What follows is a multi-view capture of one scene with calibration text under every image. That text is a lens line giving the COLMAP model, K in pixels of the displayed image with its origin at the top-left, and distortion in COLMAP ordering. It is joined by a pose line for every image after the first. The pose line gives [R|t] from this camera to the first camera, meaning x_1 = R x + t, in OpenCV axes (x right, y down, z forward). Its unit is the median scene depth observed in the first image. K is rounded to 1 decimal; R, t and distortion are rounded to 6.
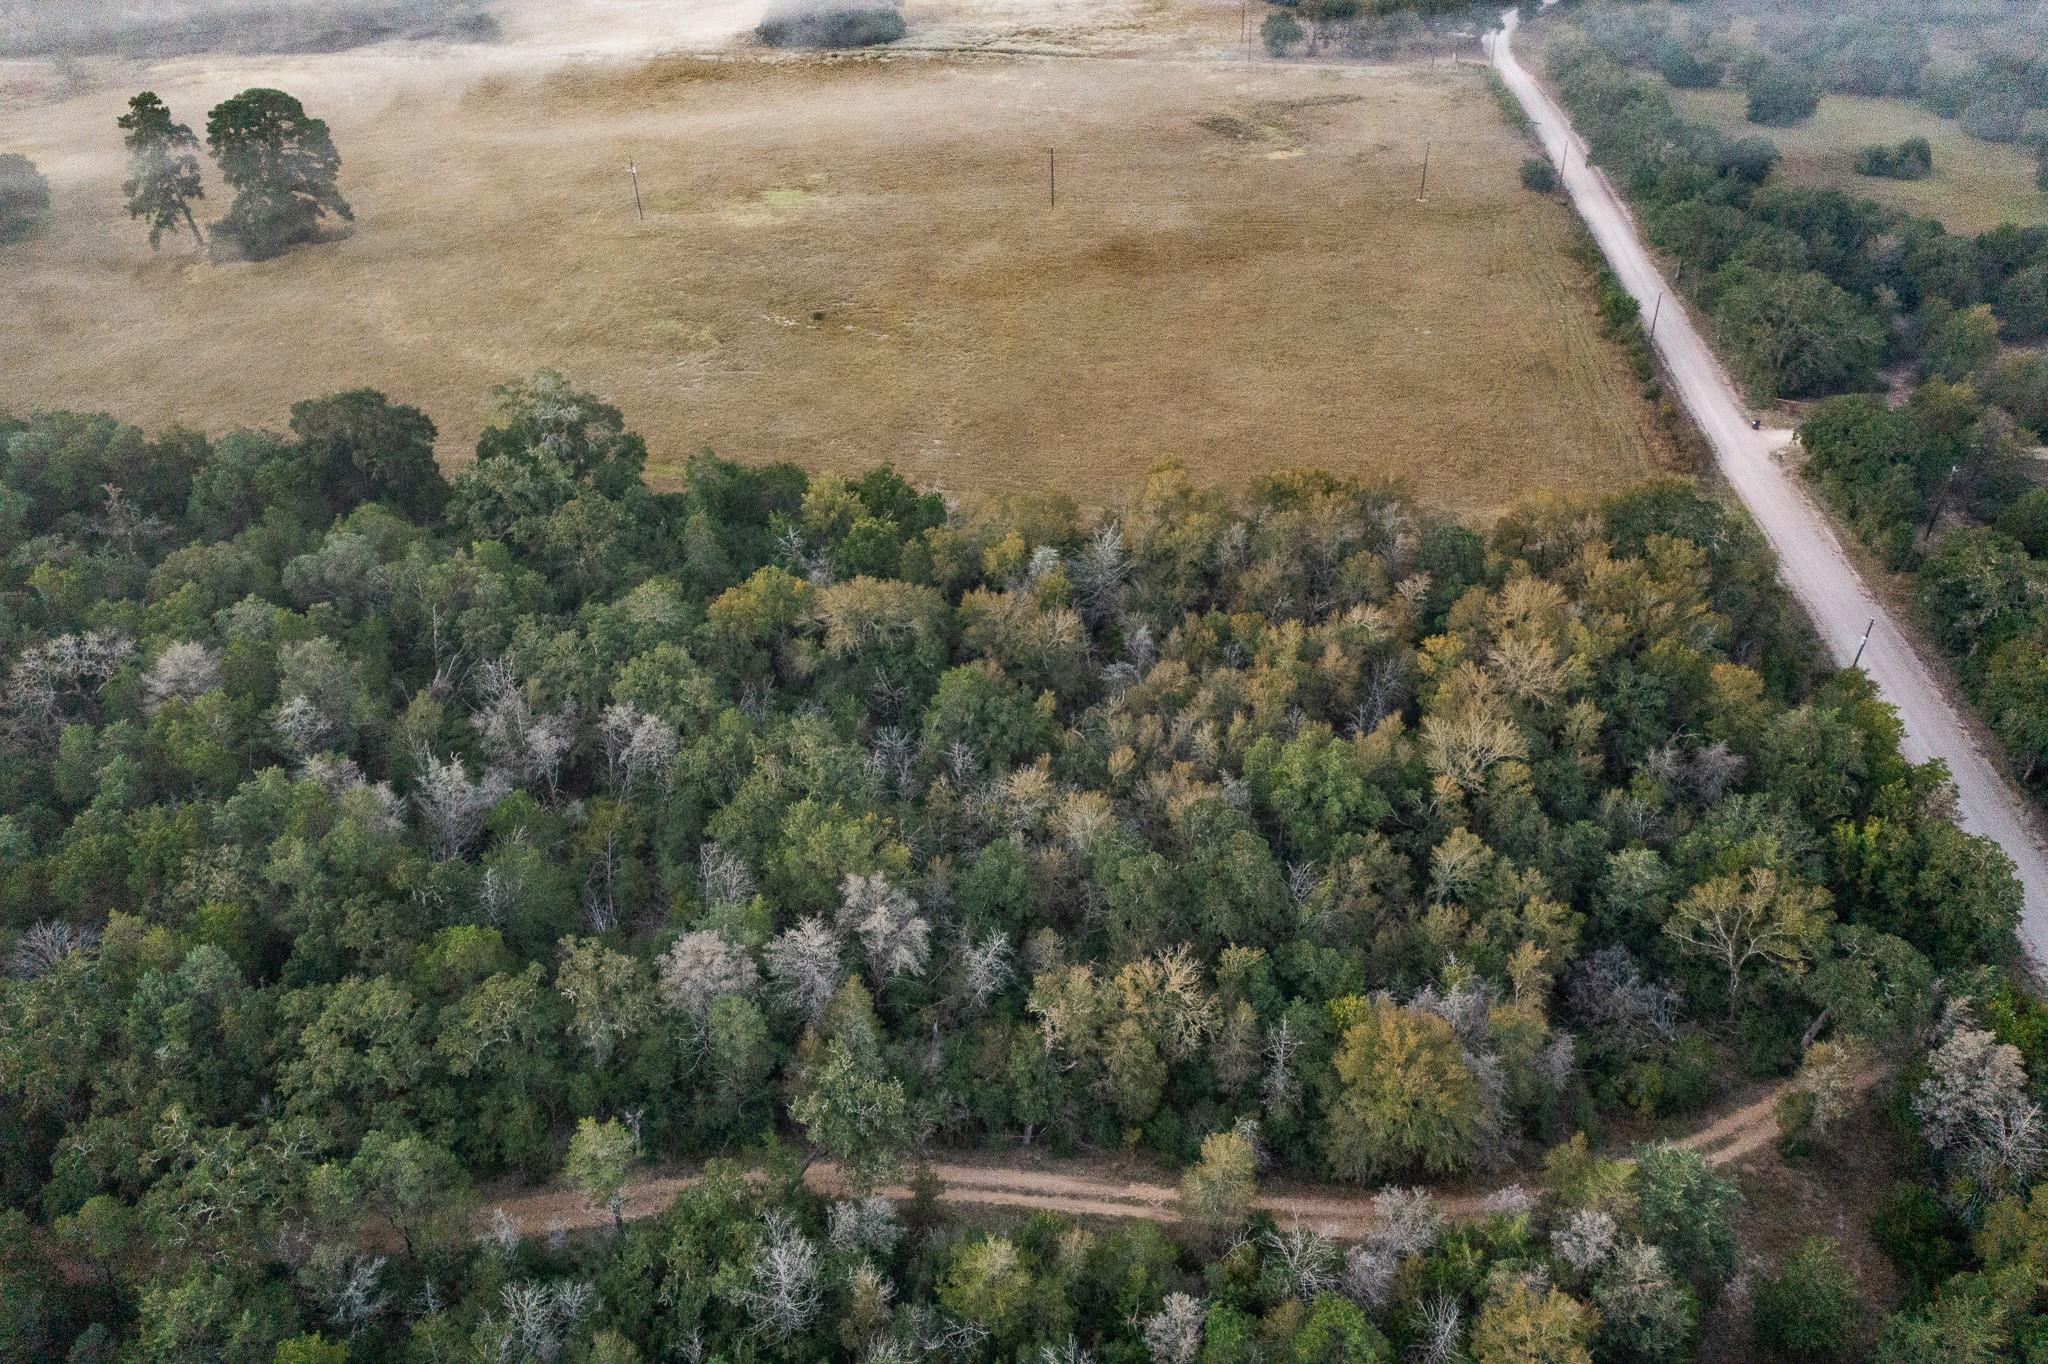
lens RADIAL K [[1627.7, 0, 1024.0], [0, 1627.7, 682.0], [0, 0, 1]] dist [-0.004101, 0.002435]
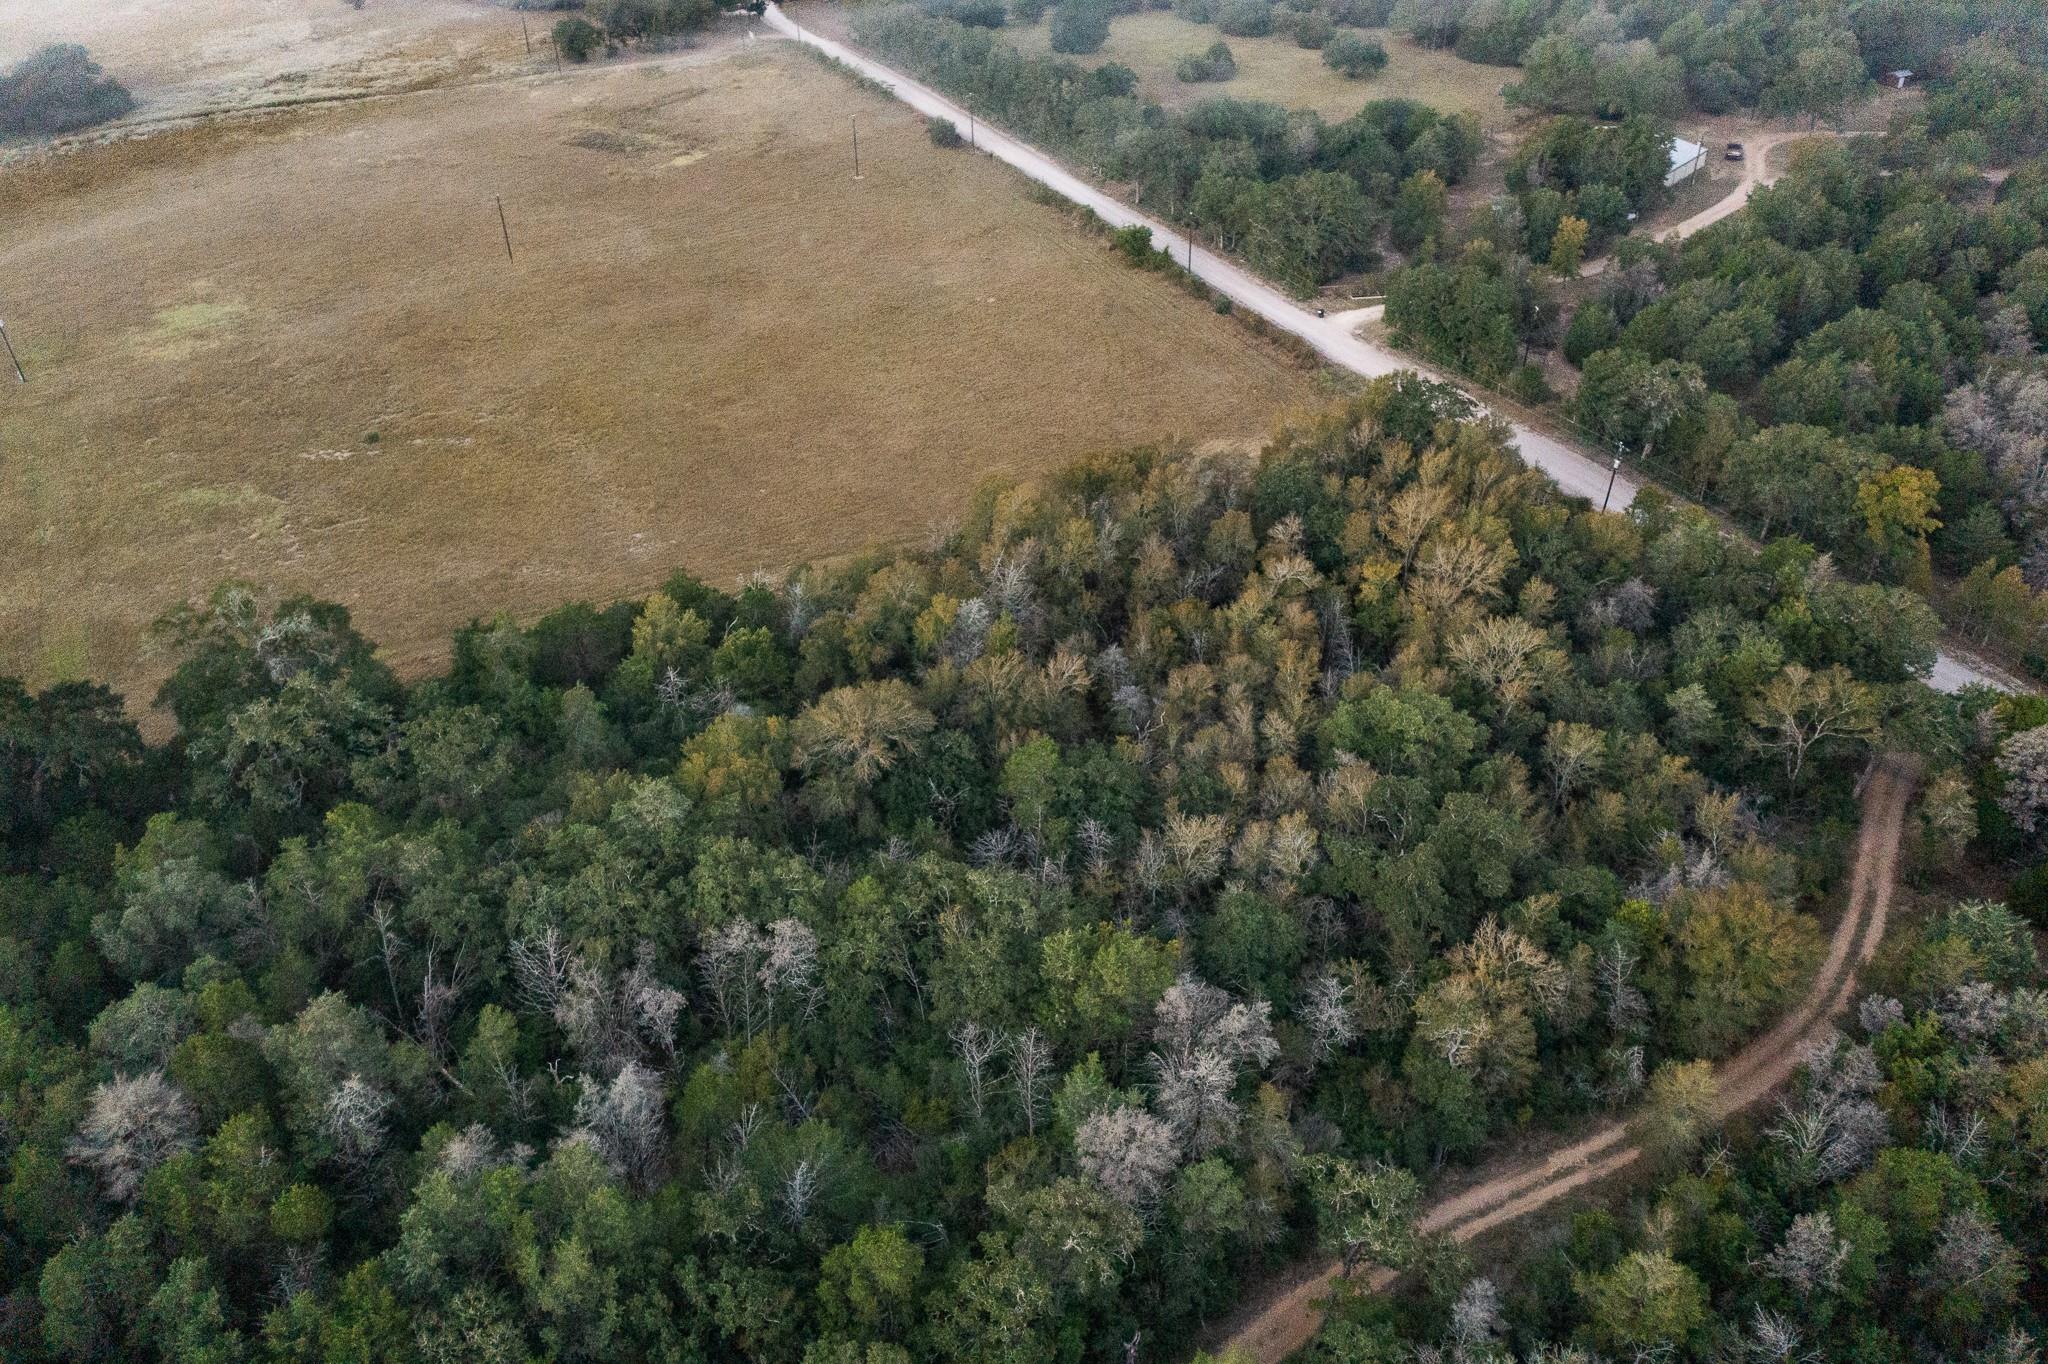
lens RADIAL K [[1627.7, 0, 1024.0], [0, 1627.7, 682.0], [0, 0, 1]] dist [-0.004101, 0.002435]
pose [[0.840643, -0.319946, 0.436982, -0.452999], [0.315260, 0.945143, 0.085528, -0.128175], [-0.440375, 0.065865, 0.895395, 0.187709]]
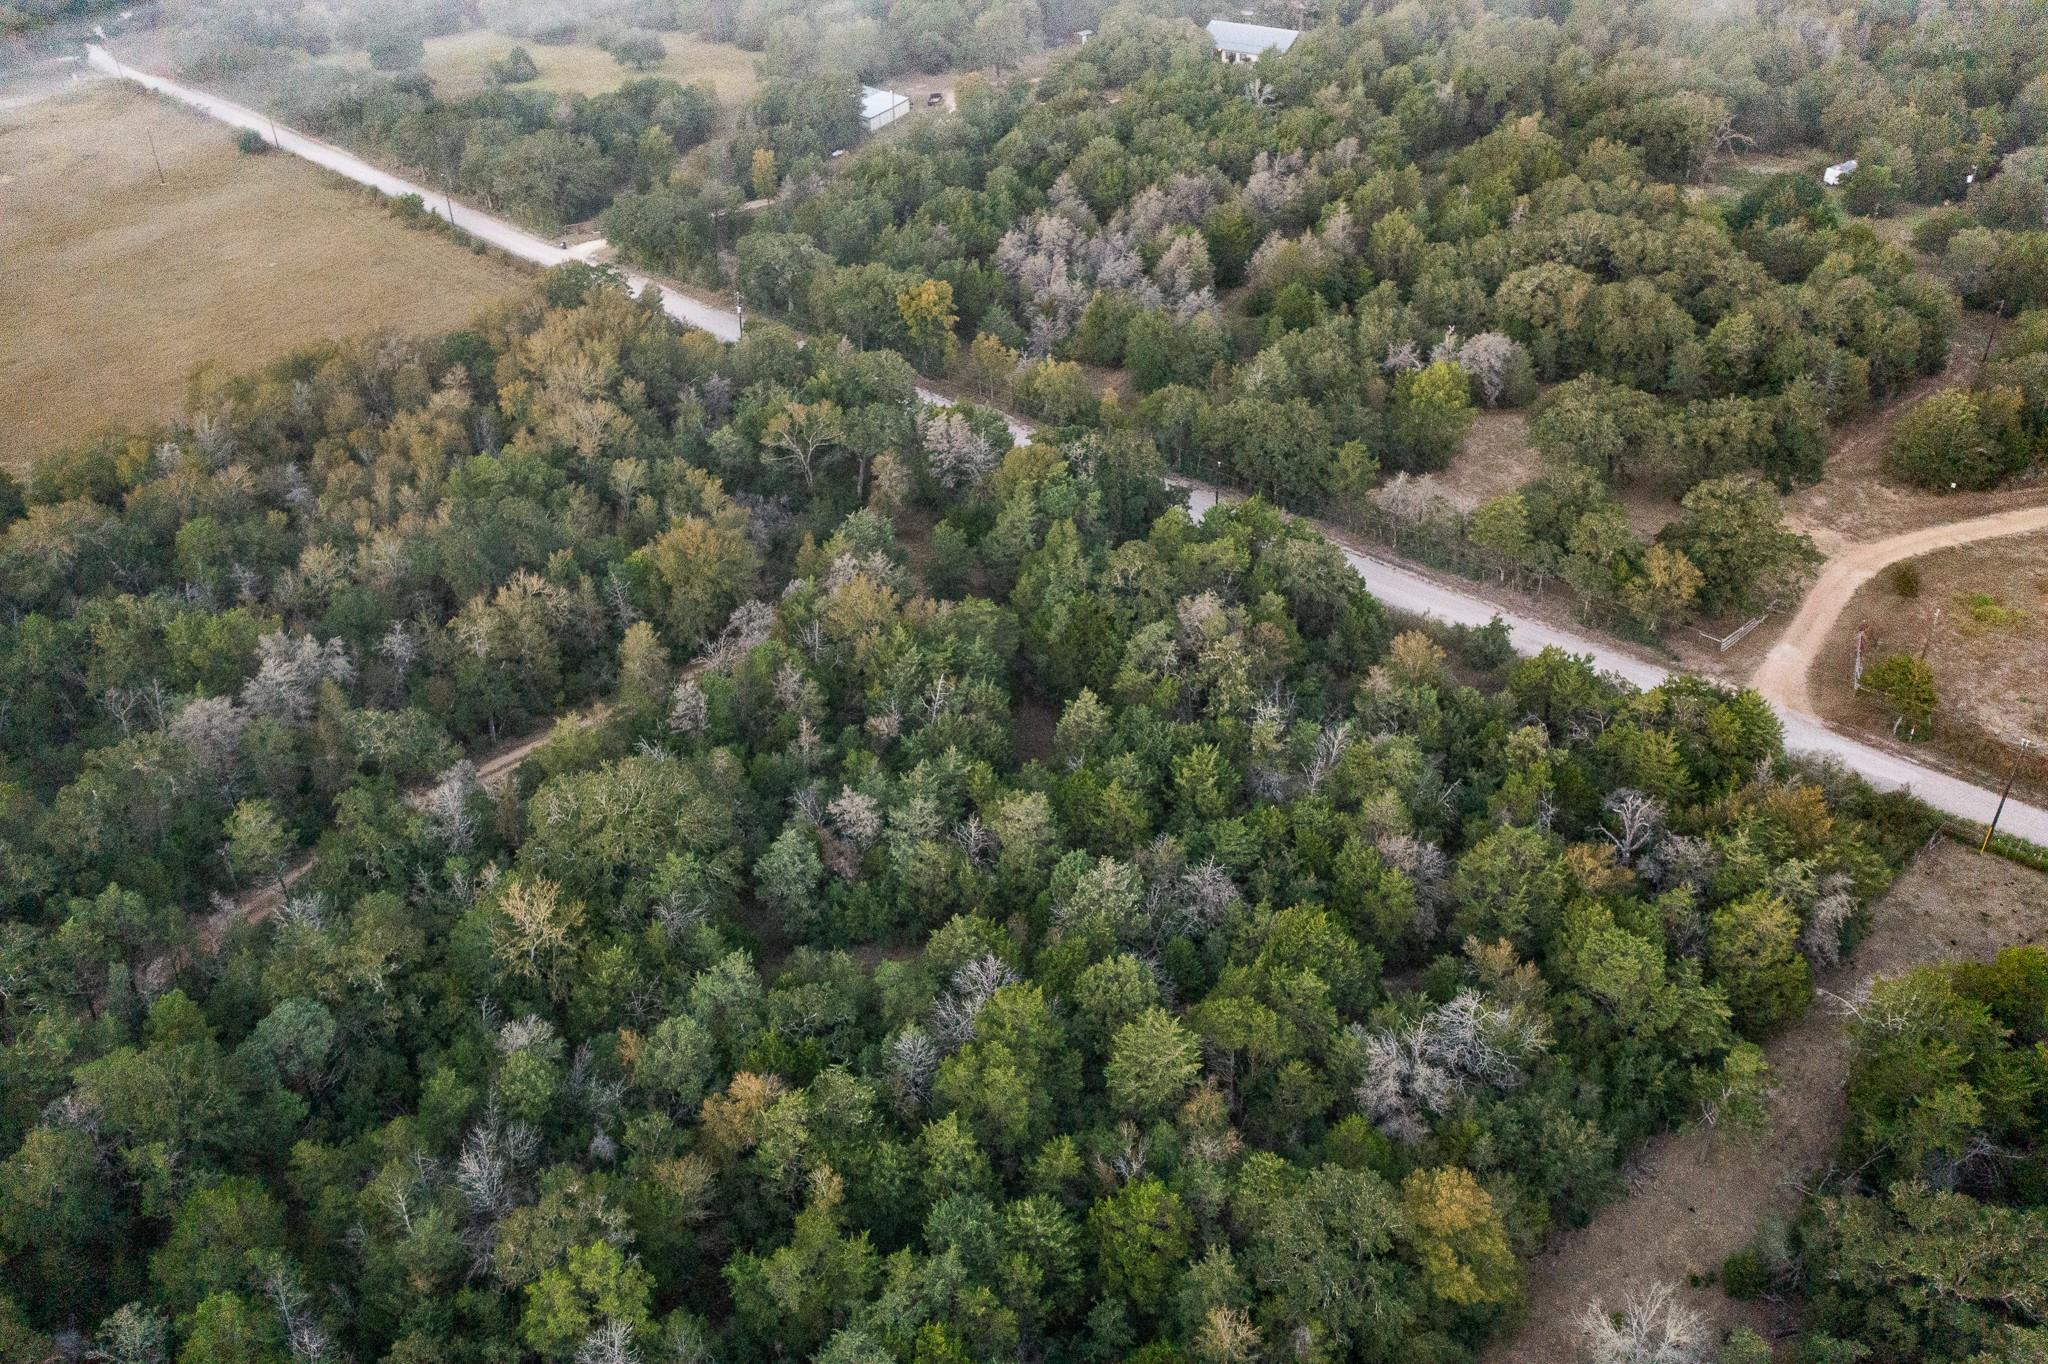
lens RADIAL K [[1627.5, 0, 1024.0], [0, 1627.5, 682.0], [0, 0, 1]] dist [-0.004668, 0.004664]
pose [[0.648264, -0.429912, 0.628434, -0.464563], [0.440359, 0.885003, 0.151177, 0.193054], [-0.621158, 0.178733, 0.763031, -0.280879]]
